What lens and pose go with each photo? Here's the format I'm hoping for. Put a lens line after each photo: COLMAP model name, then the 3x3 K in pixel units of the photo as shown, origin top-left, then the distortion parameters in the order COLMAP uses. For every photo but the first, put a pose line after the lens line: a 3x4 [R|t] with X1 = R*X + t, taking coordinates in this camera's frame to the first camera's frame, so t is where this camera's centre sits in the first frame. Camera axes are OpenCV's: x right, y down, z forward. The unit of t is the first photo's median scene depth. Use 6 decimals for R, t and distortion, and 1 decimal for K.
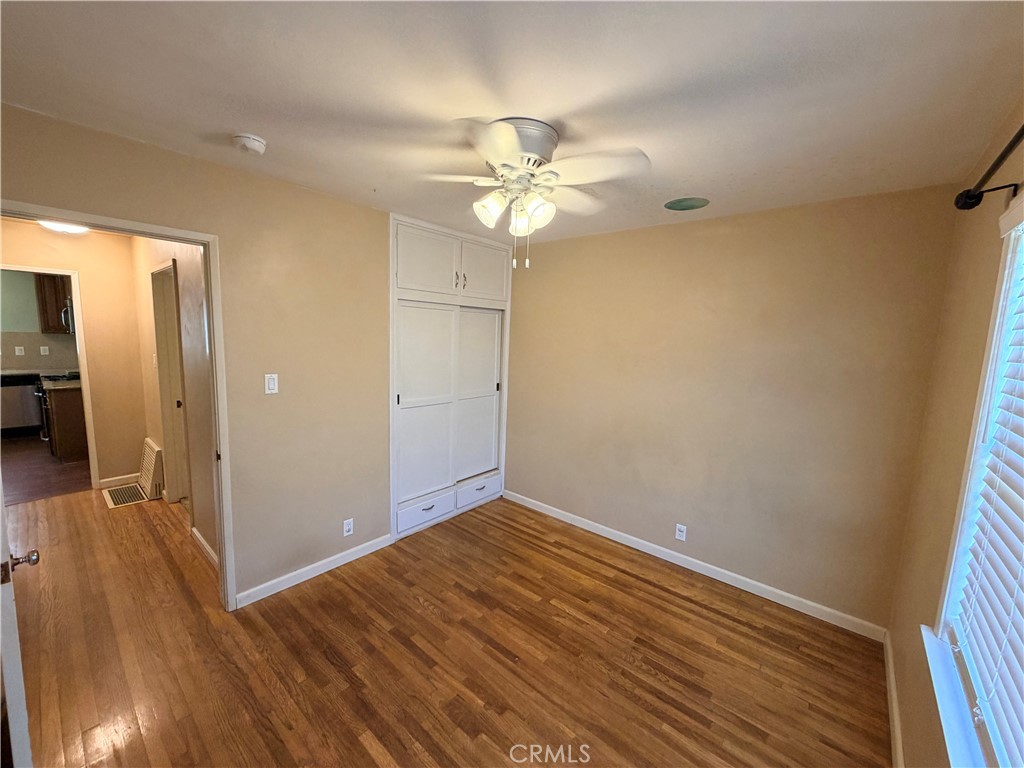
lens RADIAL K [[407.9, 0, 511.9], [0, 407.9, 382.8], [0, 0, 1]] dist [0.000035, -0.000046]
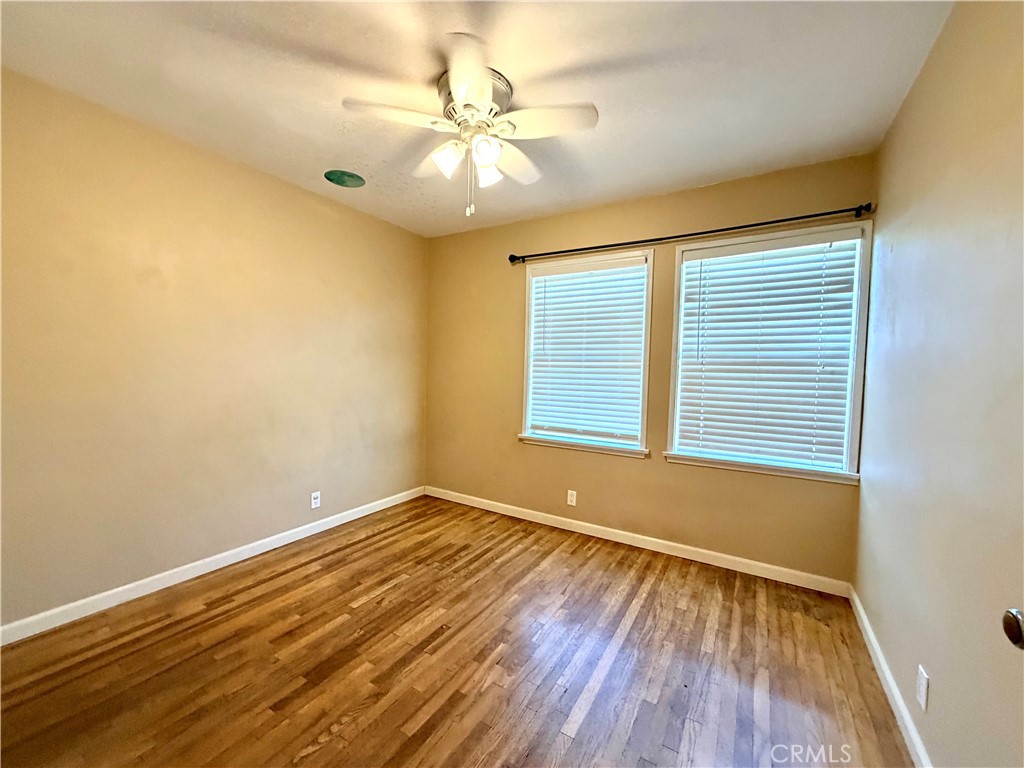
lens RADIAL K [[407.9, 0, 506.4], [0, 407.9, 384.9], [0, 0, 1]] dist [0.000035, -0.000046]
pose [[-0.150826, -0.080325, 0.985292, -0.743588], [0.089679, 0.991472, 0.094557, 0.040409], [-0.984484, 0.102621, -0.142336, 0.781959]]
